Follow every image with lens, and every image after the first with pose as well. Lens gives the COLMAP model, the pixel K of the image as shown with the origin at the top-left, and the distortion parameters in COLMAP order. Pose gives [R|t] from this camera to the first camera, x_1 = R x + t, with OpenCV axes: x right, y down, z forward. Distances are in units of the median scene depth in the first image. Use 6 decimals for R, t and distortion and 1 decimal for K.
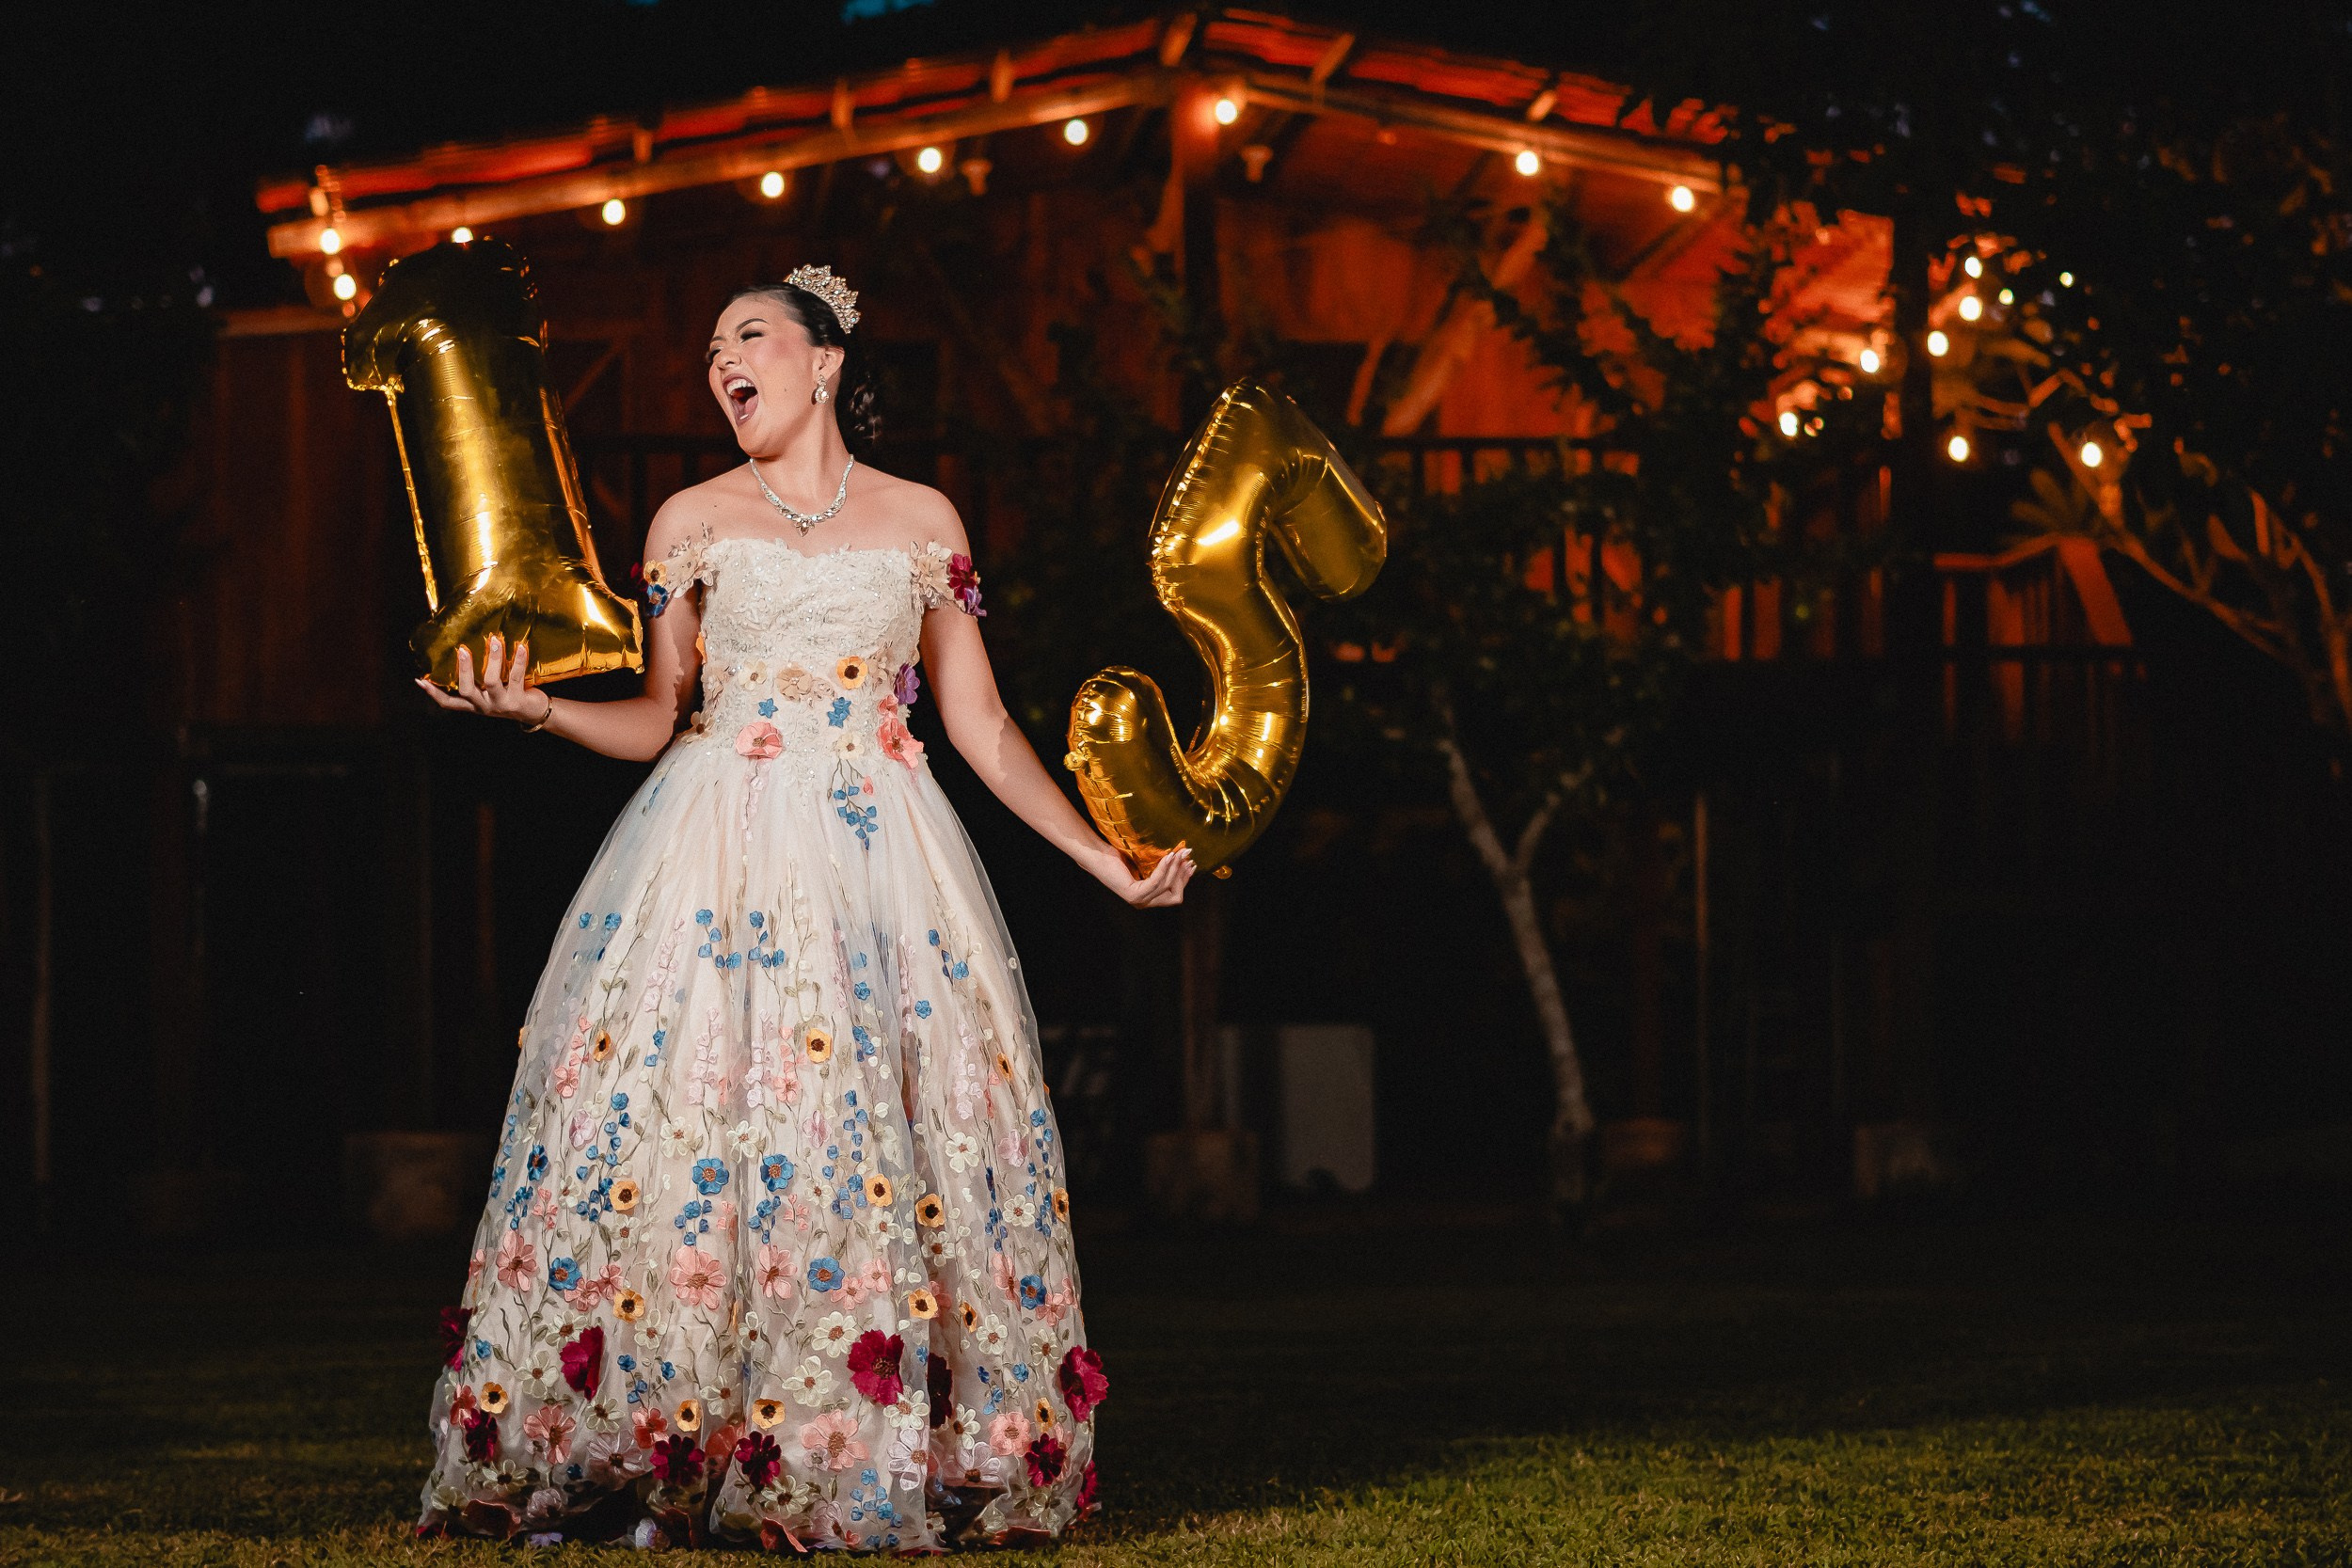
lens RADIAL K [[5371.9, 0, 1176.0], [0, 5371.9, 784.0], [0, 0, 1]] dist [-0.020853, 0.338140]
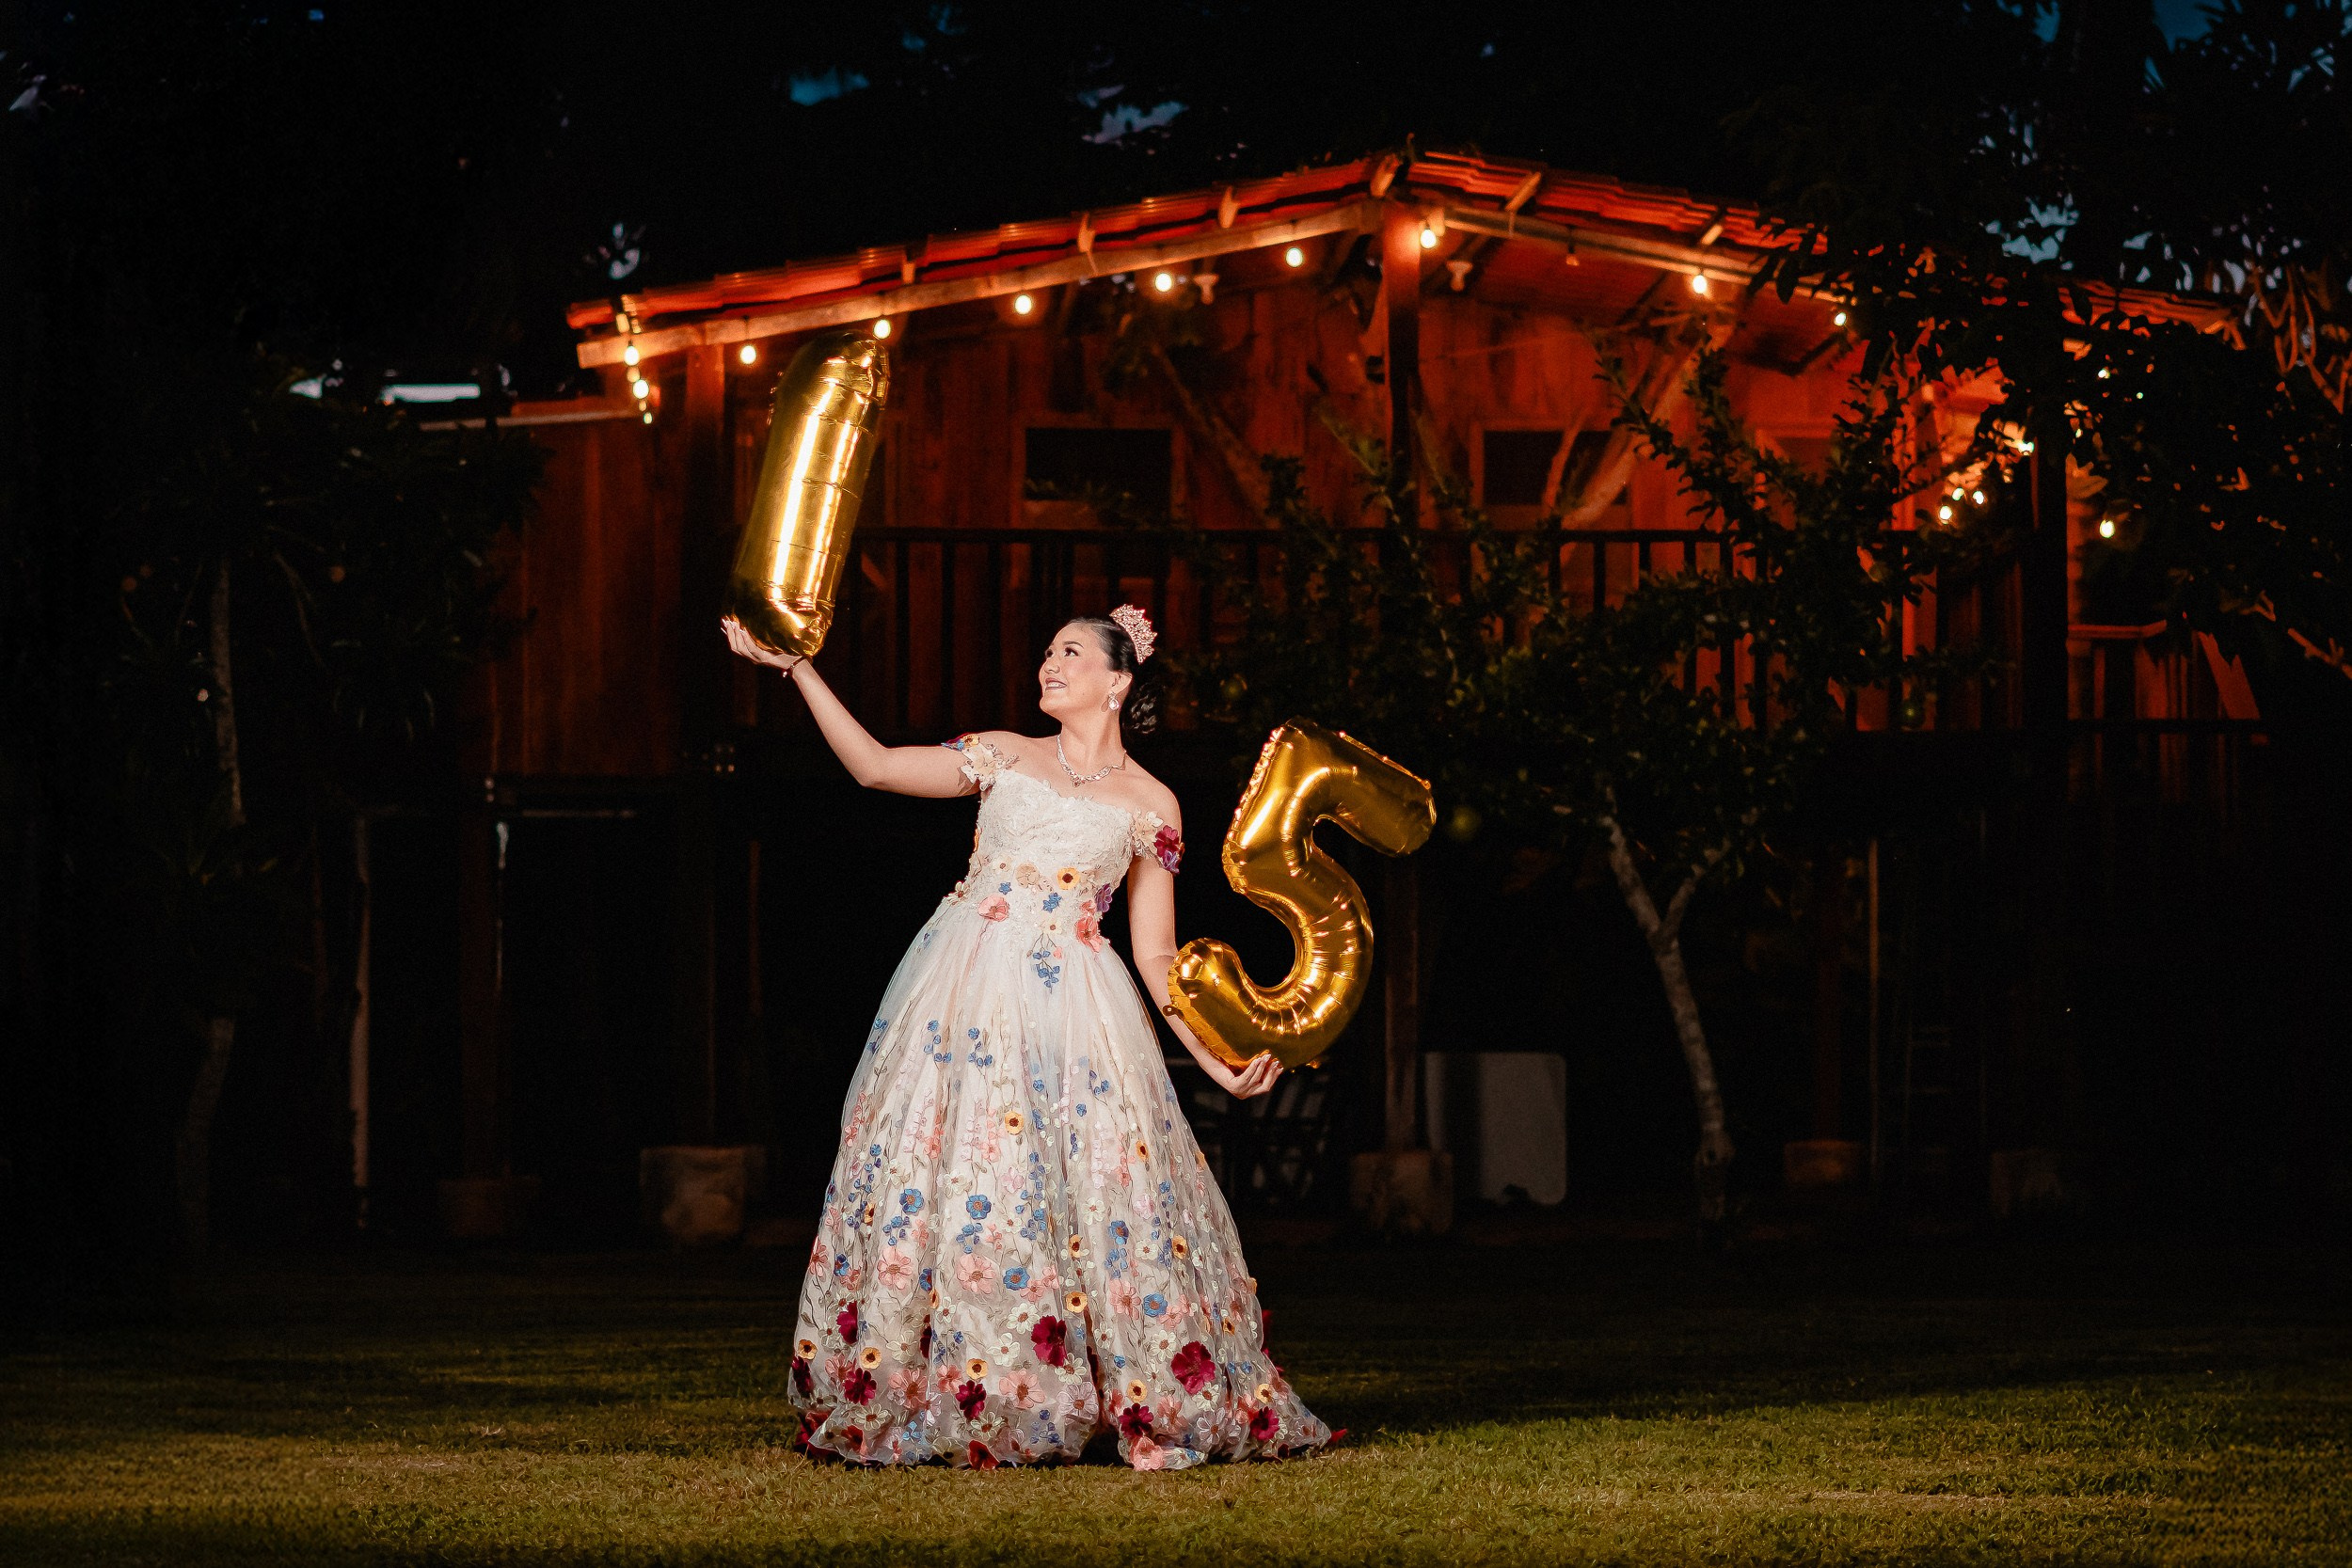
lens RADIAL K [[5539.7, 0, 1176.0], [0, 5539.7, 784.0], [0, 0, 1]] dist [-0.001282, -0.132111]
pose [[0.998936, 0.005137, -0.045838, 0.010288], [-0.005029, 0.999984, 0.002459, -0.014457], [0.045850, -0.002226, 0.998946, -0.153416]]
